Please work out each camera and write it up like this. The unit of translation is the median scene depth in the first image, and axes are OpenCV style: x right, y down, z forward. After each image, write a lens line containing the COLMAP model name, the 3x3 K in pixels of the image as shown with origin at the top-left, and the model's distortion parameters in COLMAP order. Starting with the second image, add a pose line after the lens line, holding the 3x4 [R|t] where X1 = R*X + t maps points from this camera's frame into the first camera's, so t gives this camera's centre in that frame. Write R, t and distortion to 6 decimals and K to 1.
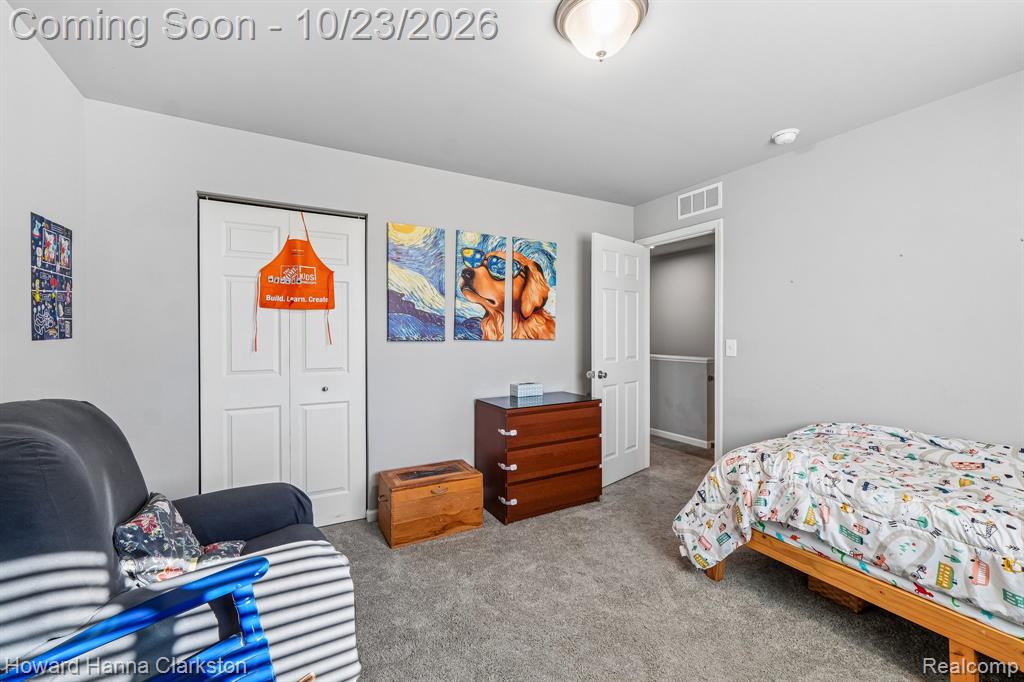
lens RADIAL K [[431.6, 0, 514.1], [0, 431.6, 335.4], [0, 0, 1]] dist [0.003344, -0.000111]
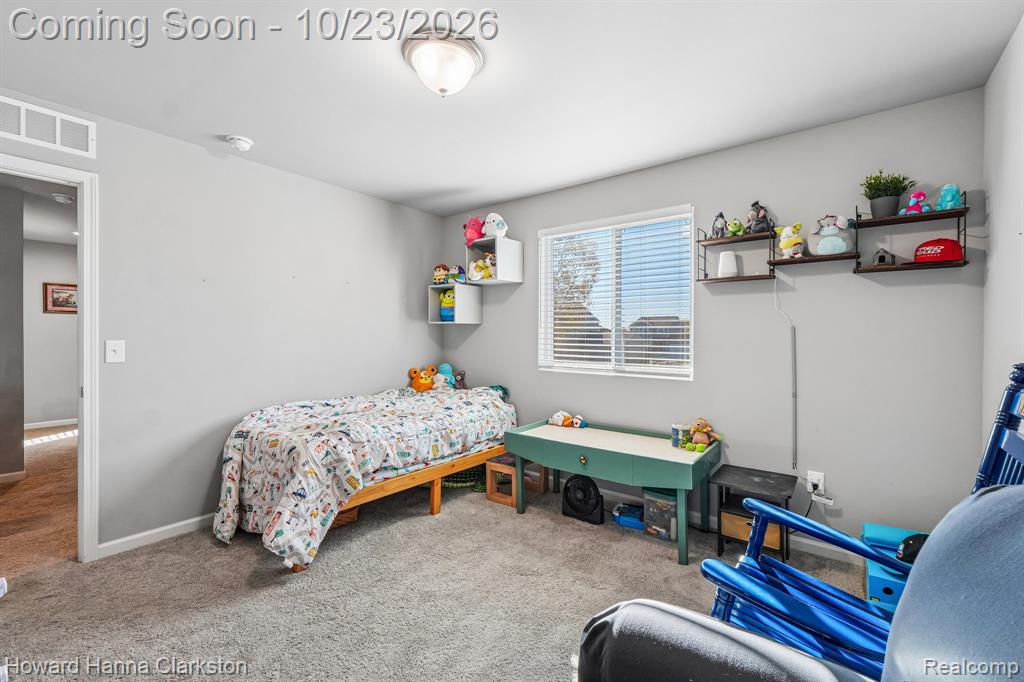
lens RADIAL K [[431.6, 0, 514.1], [0, 431.6, 335.4], [0, 0, 1]] dist [0.003344, -0.000111]
pose [[-0.383408, -0.000031, 0.923579, -0.811042], [-0.001528, 0.999999, -0.000601, 0.002116], [-0.923578, -0.001642, -0.383407, 1.097713]]
